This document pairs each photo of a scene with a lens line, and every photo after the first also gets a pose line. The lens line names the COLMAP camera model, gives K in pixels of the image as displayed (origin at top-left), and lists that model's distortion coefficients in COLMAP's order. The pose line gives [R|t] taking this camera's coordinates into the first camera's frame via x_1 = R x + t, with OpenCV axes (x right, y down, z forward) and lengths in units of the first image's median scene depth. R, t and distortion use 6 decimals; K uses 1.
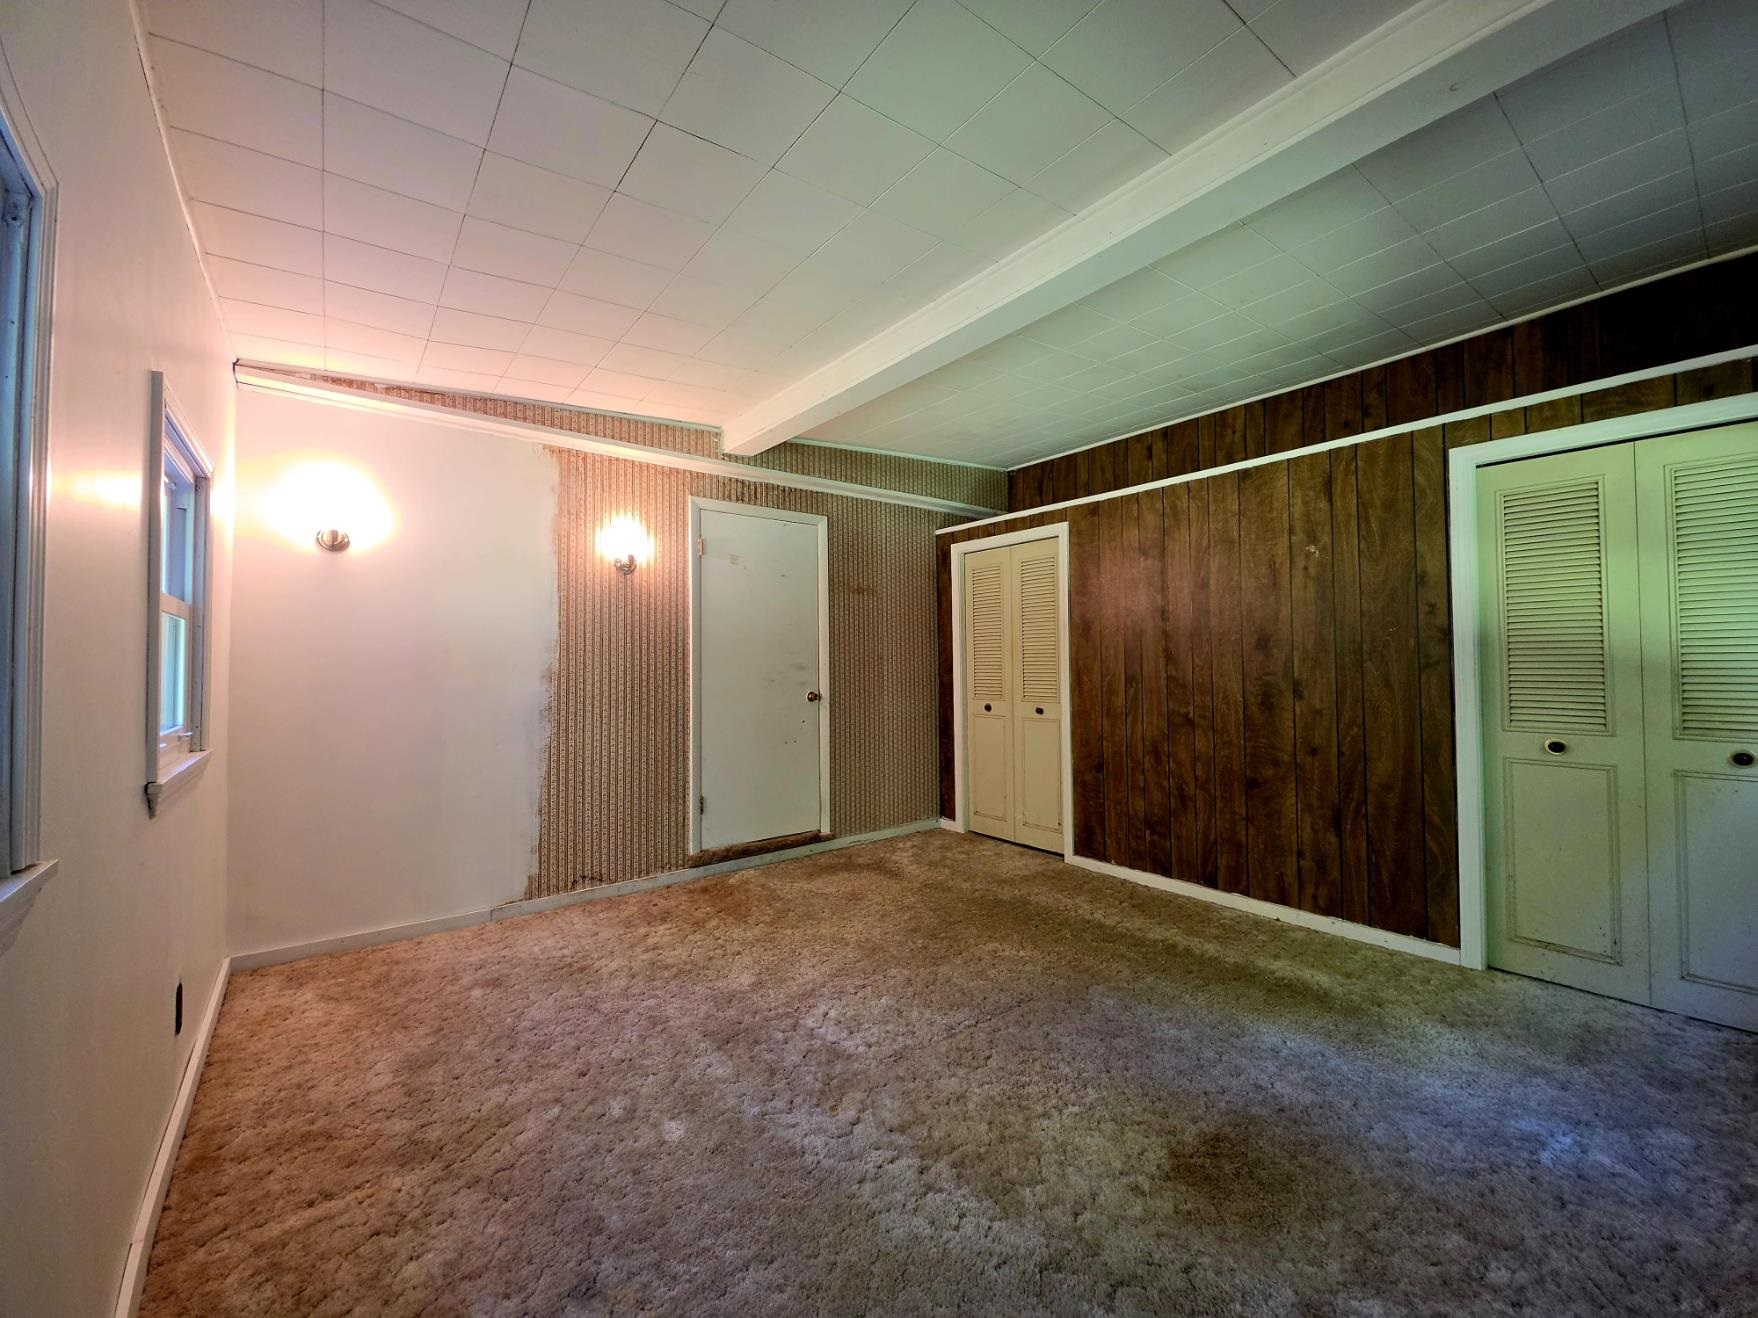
lens RADIAL K [[701.8, 0, 871.4], [0, 701.8, 647.5], [0, 0, 1]] dist [0.010421, -0.003200]
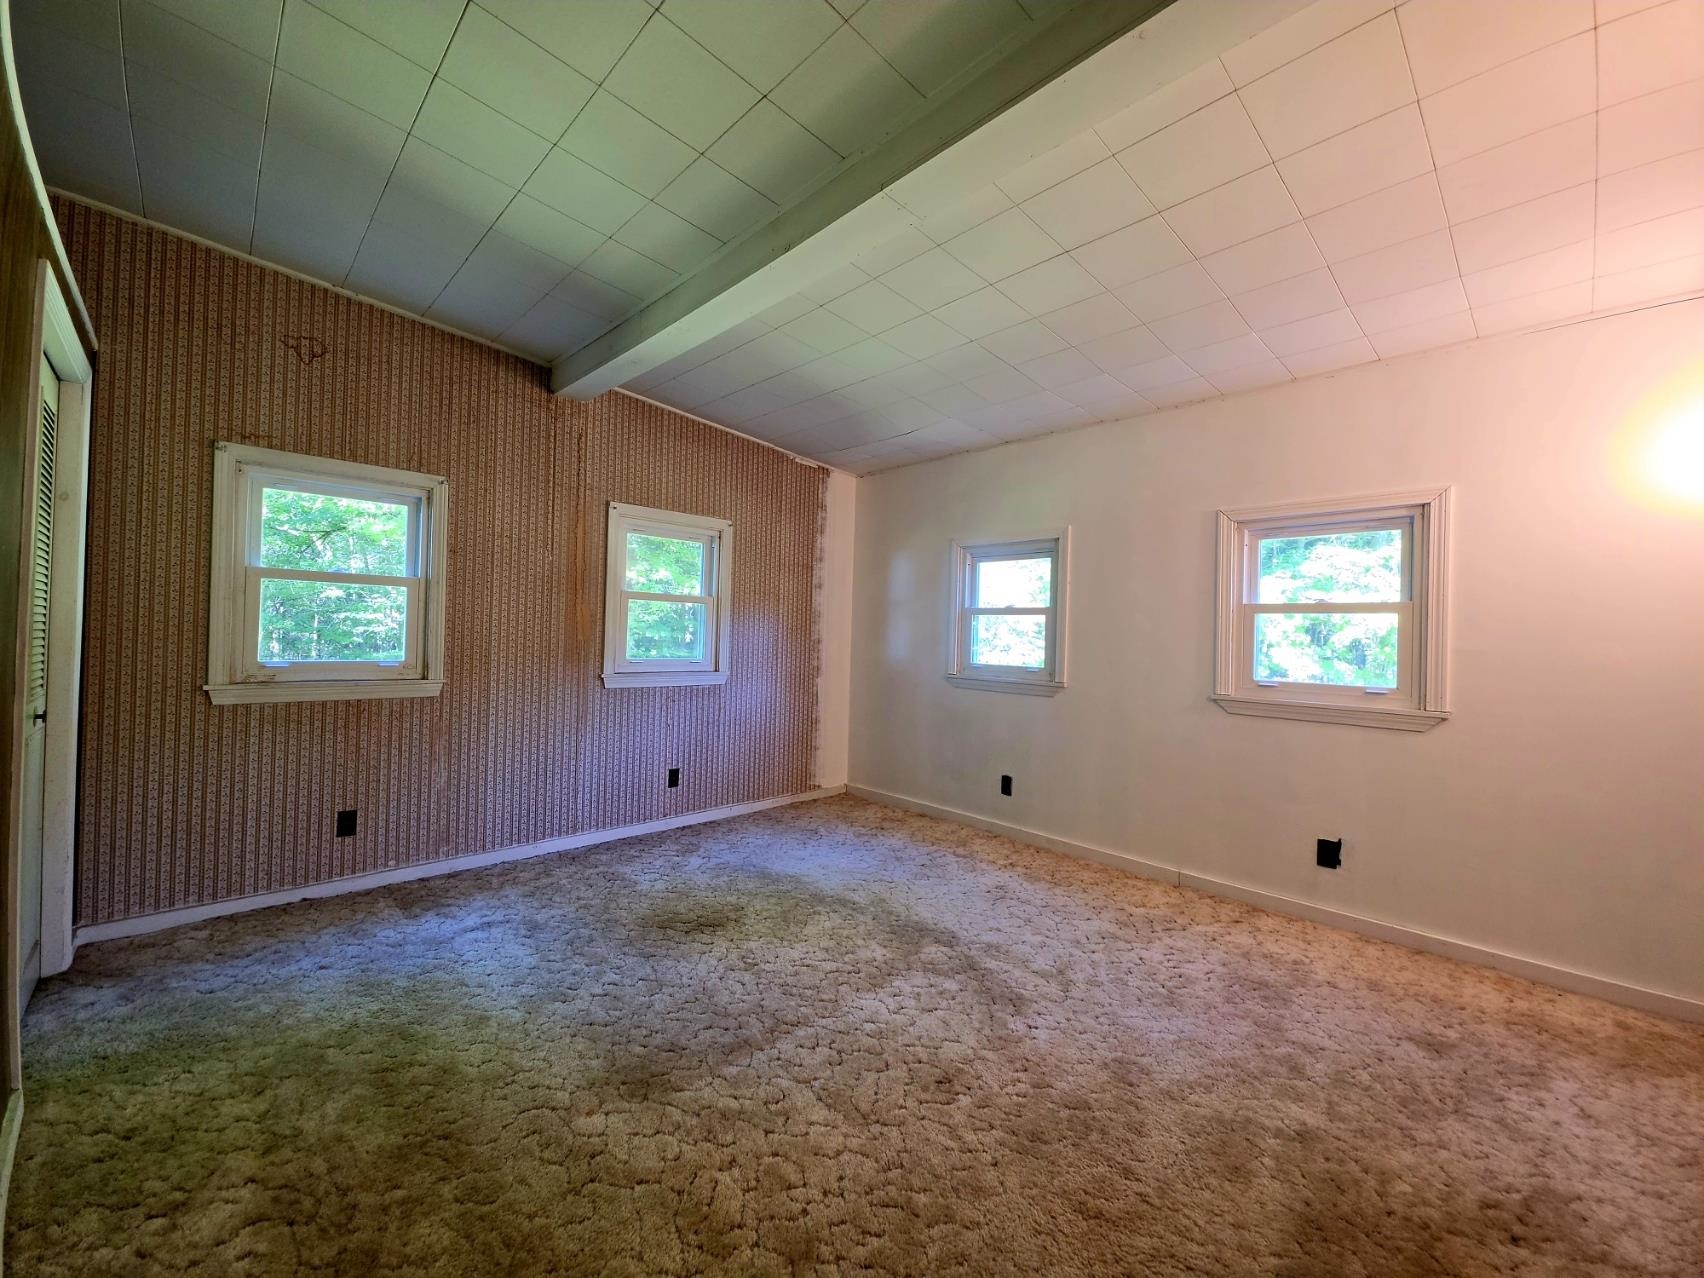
lens RADIAL K [[680.3, 0, 847.1], [0, 680.3, 628.6], [0, 0, 1]] dist [0.010421, -0.003200]
pose [[-0.995519, -0.020965, -0.092208, 0.141211], [-0.017790, 0.999225, -0.035117, 0.031667], [0.092873, -0.033320, -0.995120, 1.242903]]
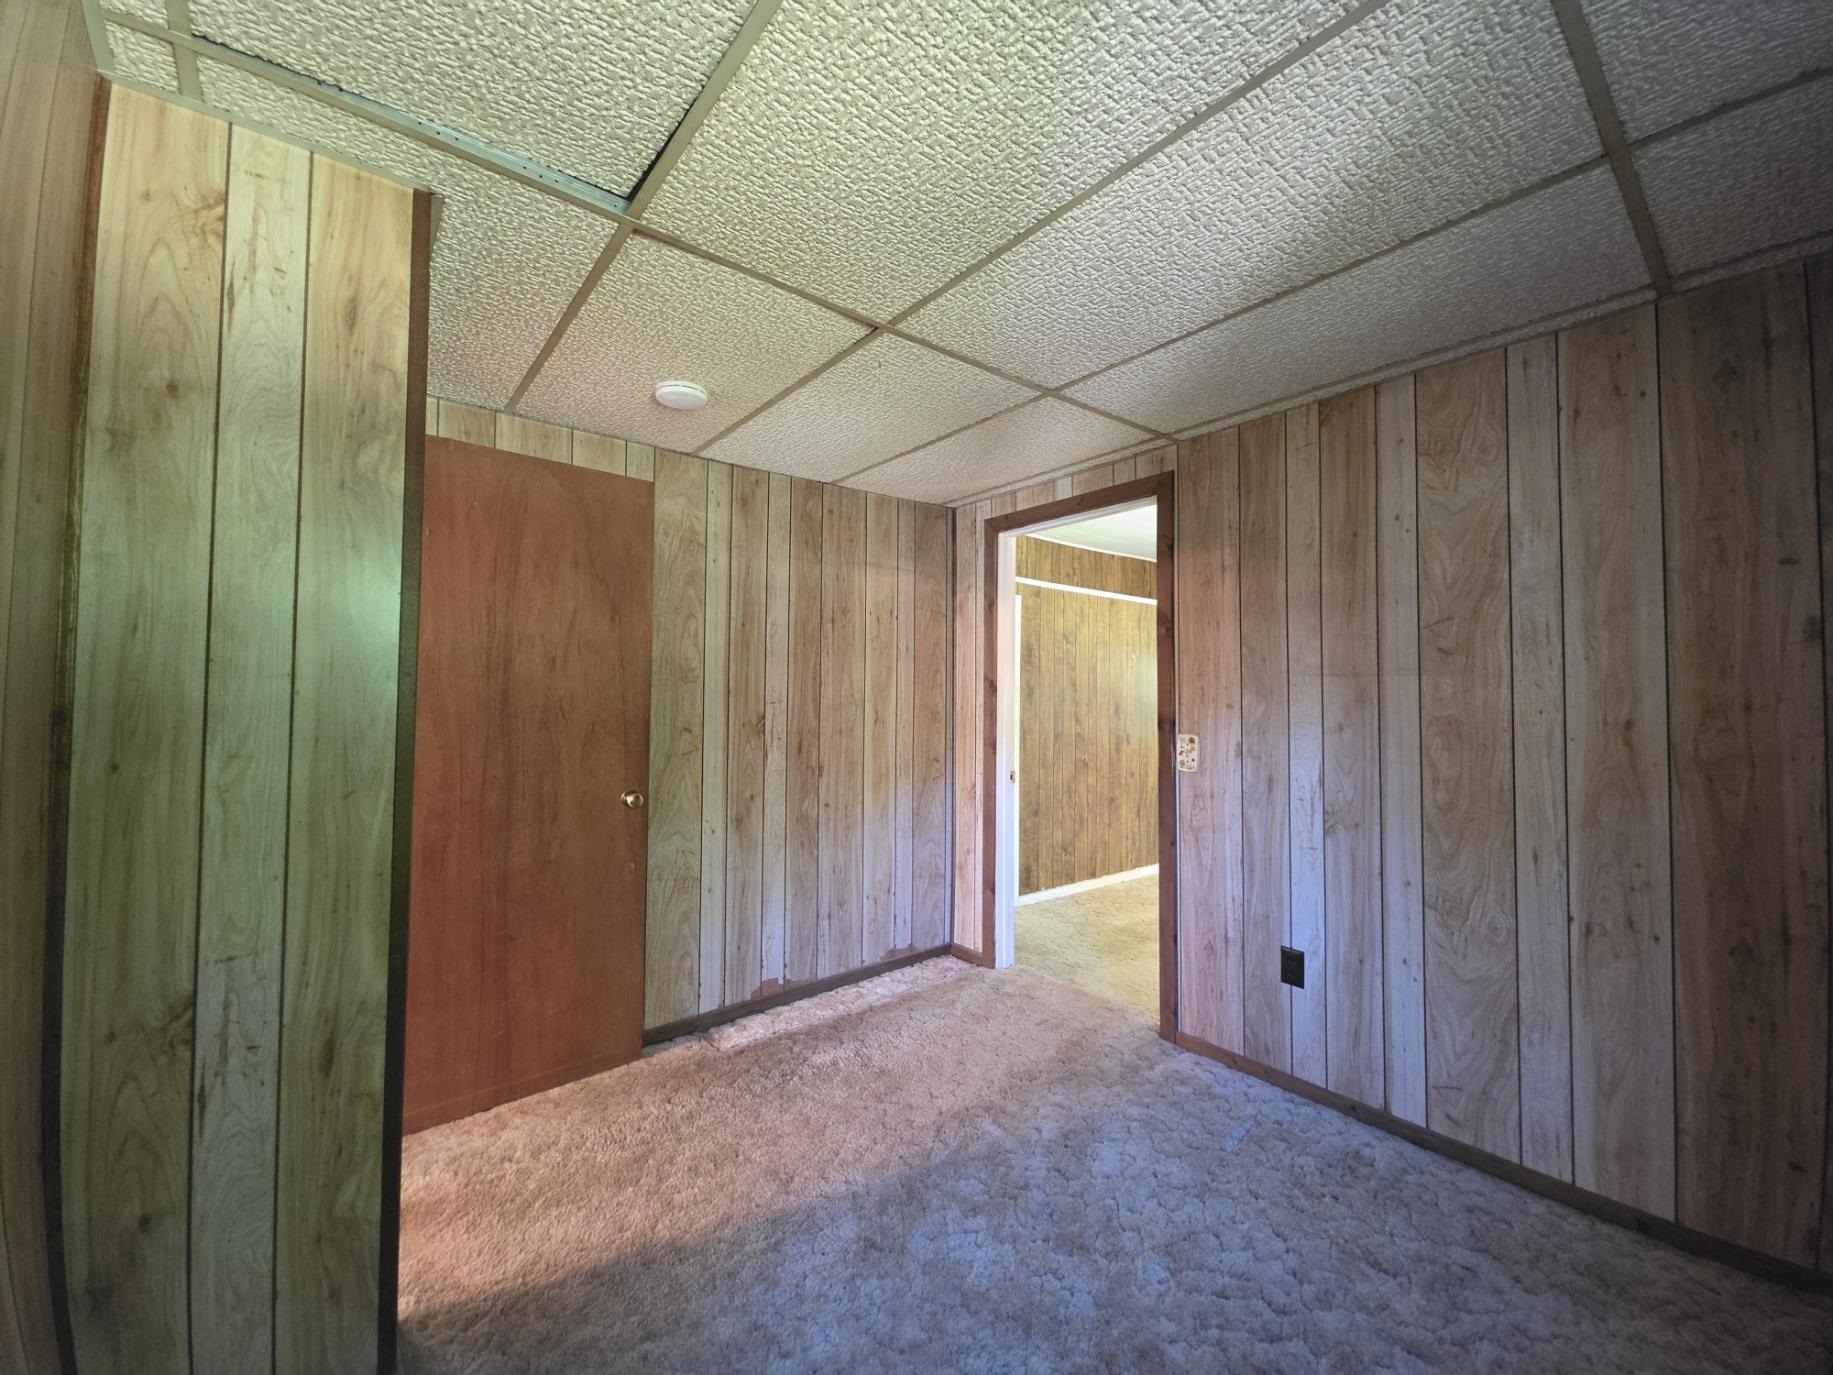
lens RADIAL K [[731.8, 0, 911.5], [0, 731.8, 675.7], [0, 0, 1]] dist [0.010421, -0.003200]
pose [[-0.012945, 0.041594, 0.999051, -0.998624], [-0.038336, 0.998379, -0.042063, 0.002190], [-0.999181, -0.038844, -0.011330, 1.357348]]
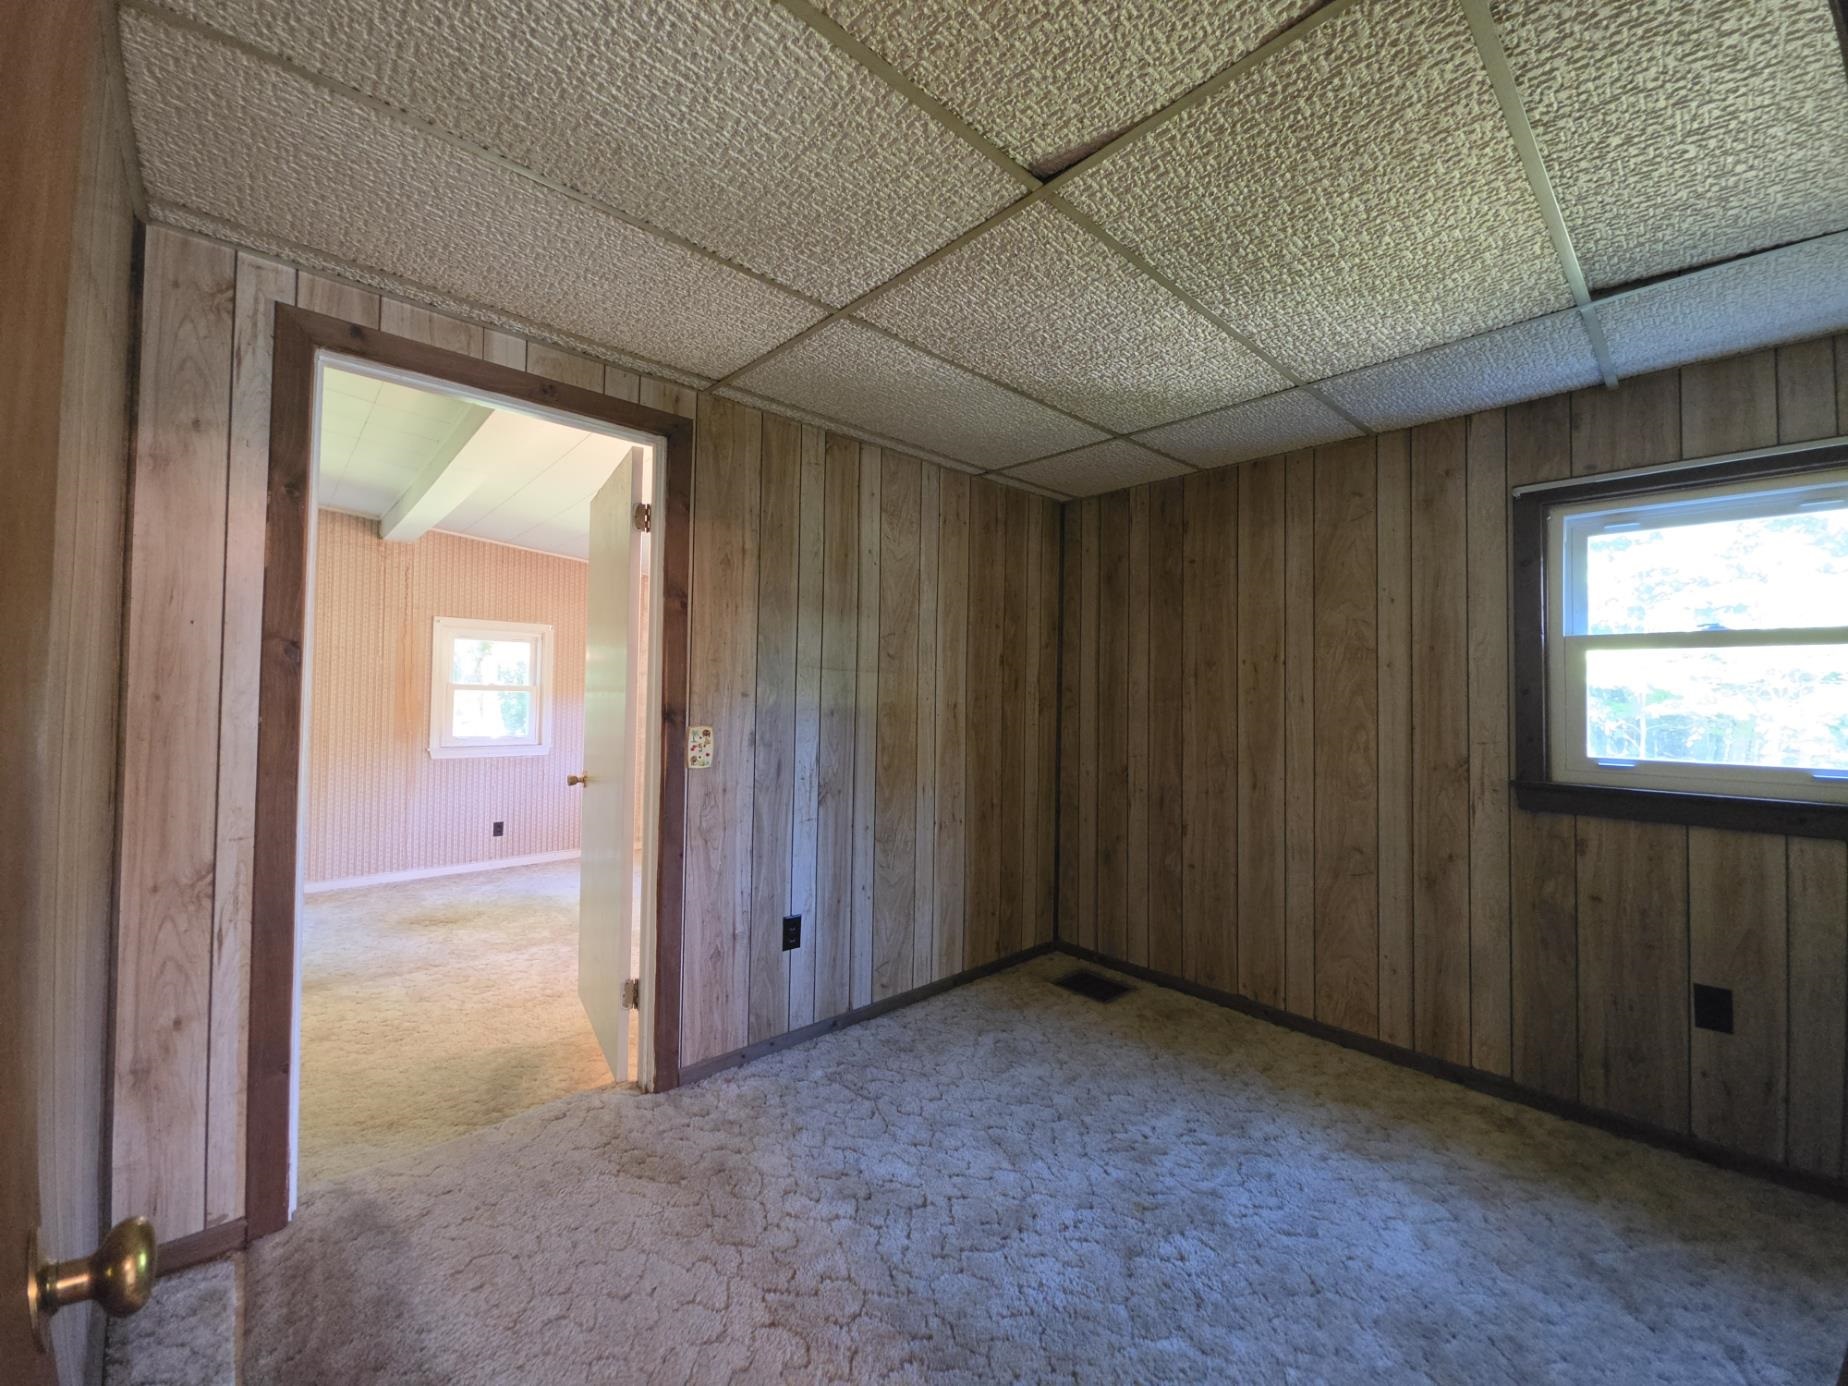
lens RADIAL K [[737.7, 0, 922.2], [0, 737.7, 681.1], [0, 0, 1]] dist [0.010421, -0.003200]
pose [[-0.997362, -0.008215, -0.072124, -0.450248], [-0.004319, 0.998531, -0.054010, 0.013148], [0.072462, -0.053556, -0.995932, 1.716105]]
